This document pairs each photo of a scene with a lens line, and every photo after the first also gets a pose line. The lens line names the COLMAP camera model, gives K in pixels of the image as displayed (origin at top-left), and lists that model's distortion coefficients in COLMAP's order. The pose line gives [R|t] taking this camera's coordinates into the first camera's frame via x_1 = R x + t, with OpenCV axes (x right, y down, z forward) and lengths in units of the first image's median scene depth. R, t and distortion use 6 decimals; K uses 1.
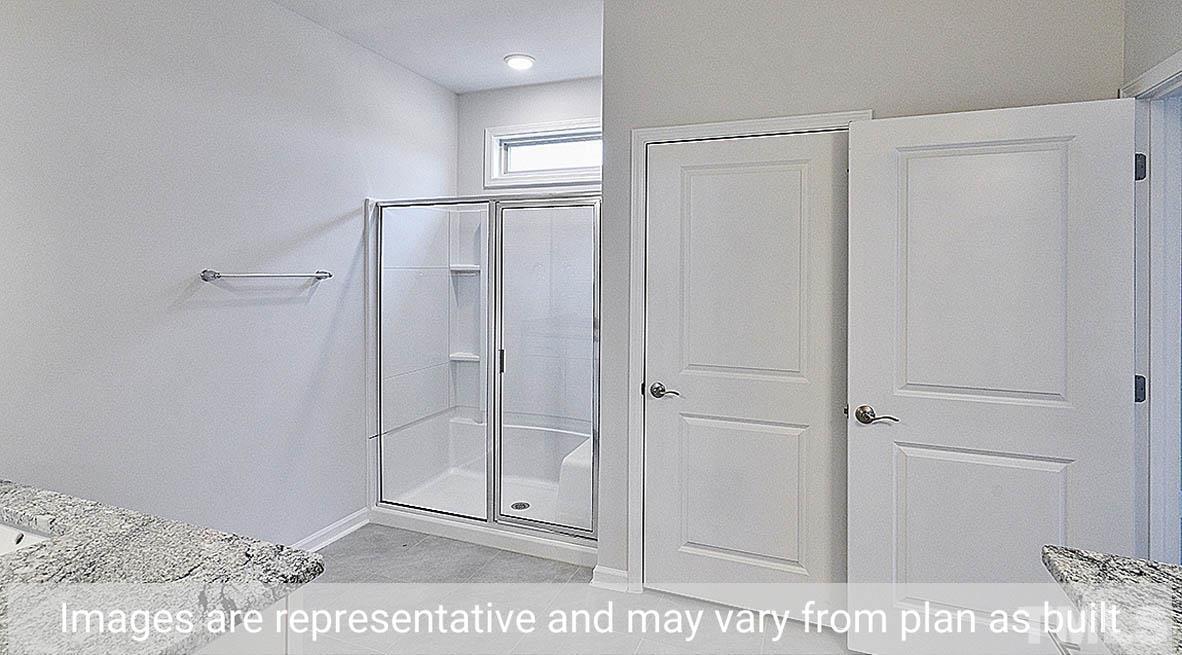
lens RADIAL K [[577.0, 0, 588.6], [0, 577.0, 272.8], [0, 0, 1]] dist [-0.000065, -0.000905]
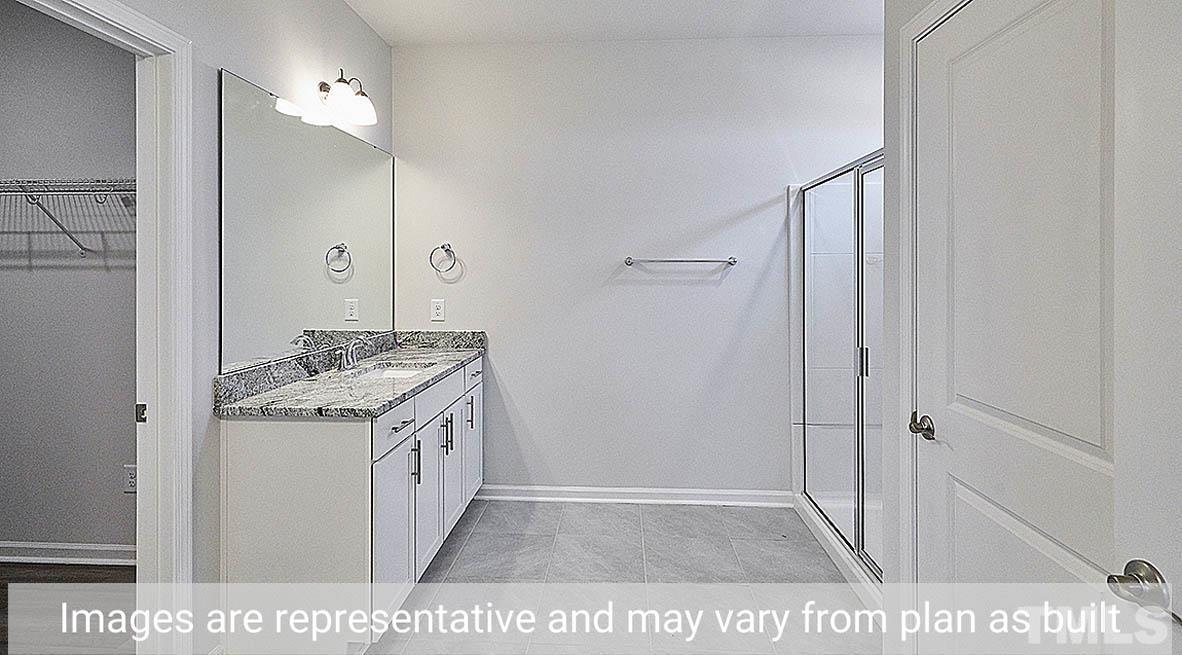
lens RADIAL K [[577.0, 0, 588.6], [0, 577.0, 272.8], [0, 0, 1]] dist [-0.000065, -0.000905]
pose [[0.313378, -0.005127, -0.949615, 0.535127], [0.003797, 0.999984, -0.004146, 0.031865], [0.949621, -0.002306, 0.313393, 0.402546]]
